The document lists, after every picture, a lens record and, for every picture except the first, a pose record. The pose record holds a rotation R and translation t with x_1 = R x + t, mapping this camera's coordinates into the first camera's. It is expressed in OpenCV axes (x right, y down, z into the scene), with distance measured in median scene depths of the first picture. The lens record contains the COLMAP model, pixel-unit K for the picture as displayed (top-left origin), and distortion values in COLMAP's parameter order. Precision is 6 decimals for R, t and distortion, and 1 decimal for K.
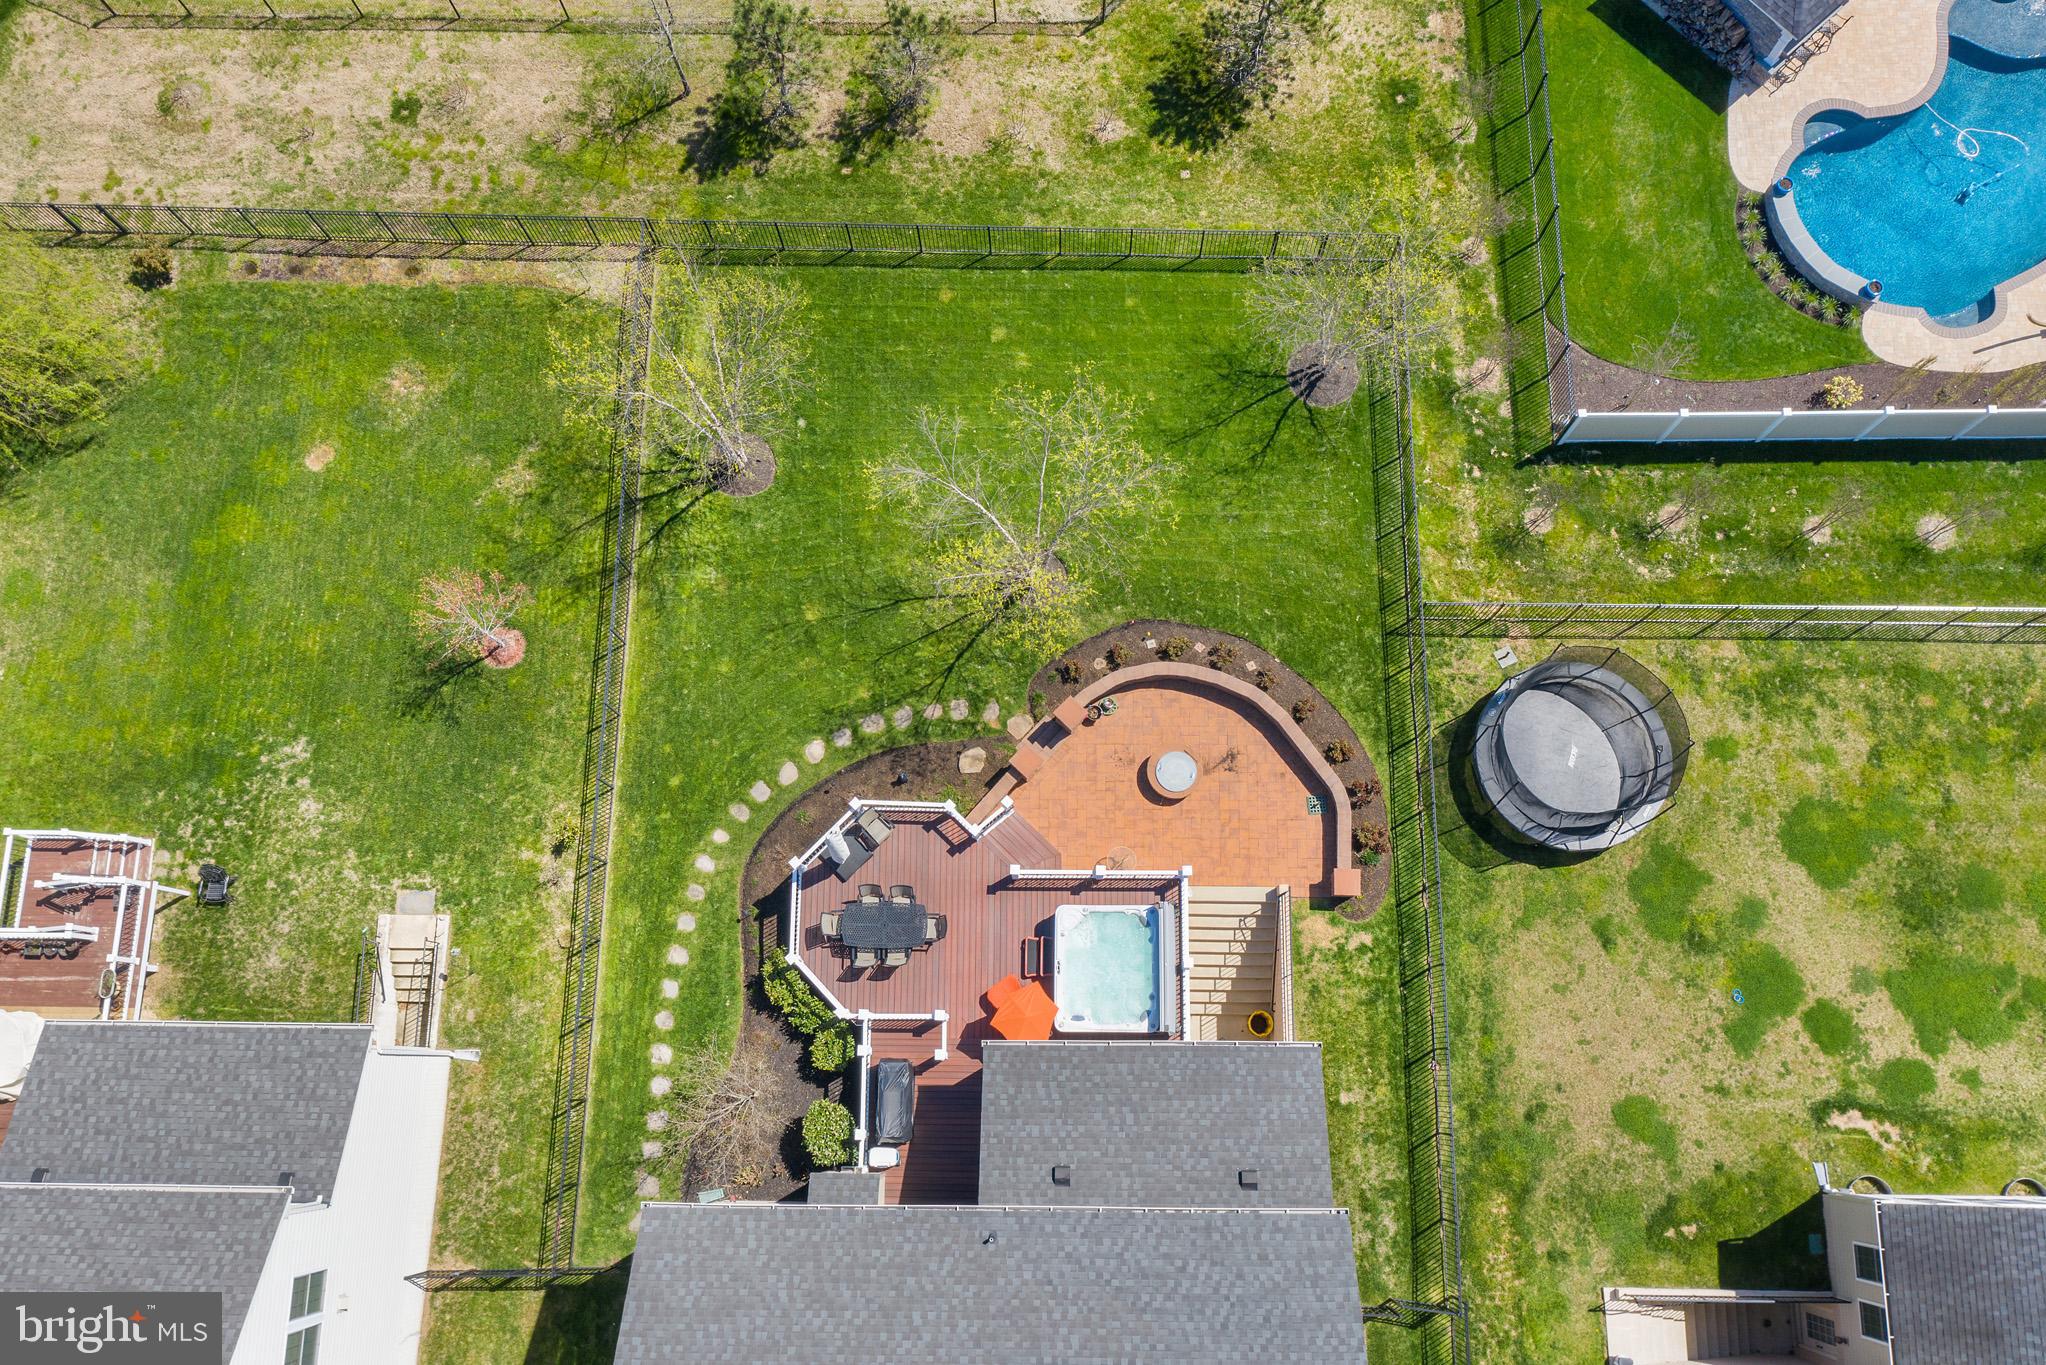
lens RADIAL K [[1638.1, 0, 1023.6], [0, 1638.1, 683.9], [0, 0, 1]] dist [-0.002078, 0.001013]
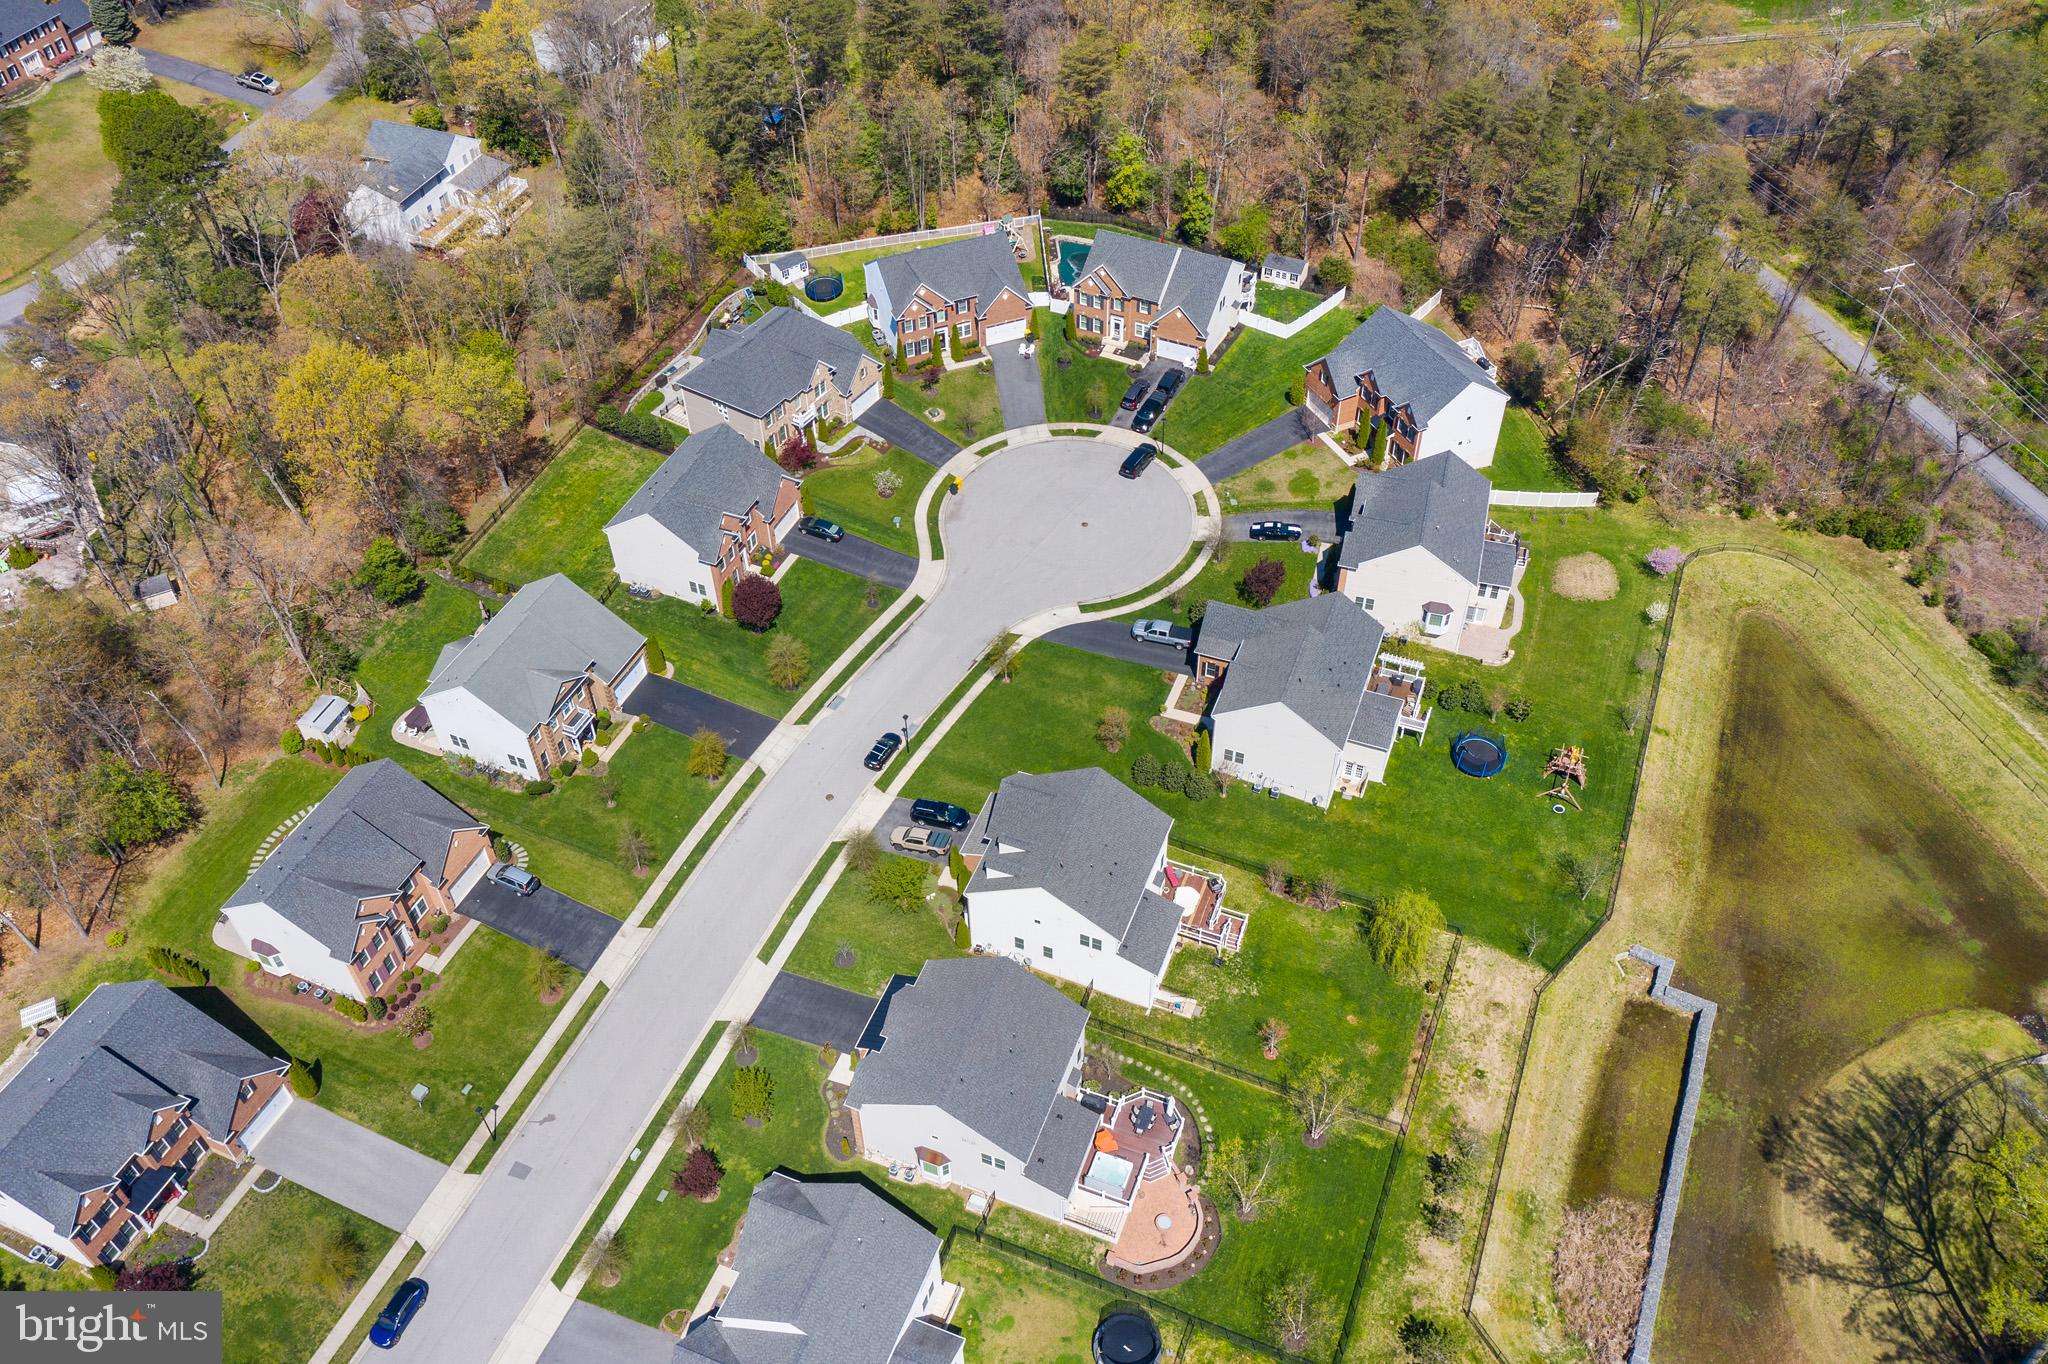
lens RADIAL K [[1639.7, 0, 1025.8], [0, 1639.7, 682.3], [0, 0, 1]] dist [-0.002078, 0.001013]
pose [[-0.351776, 0.694245, -0.627915, 1.335201], [-0.904633, -0.079711, 0.418670, -0.865699], [0.240608, 0.715311, 0.656078, -1.683793]]
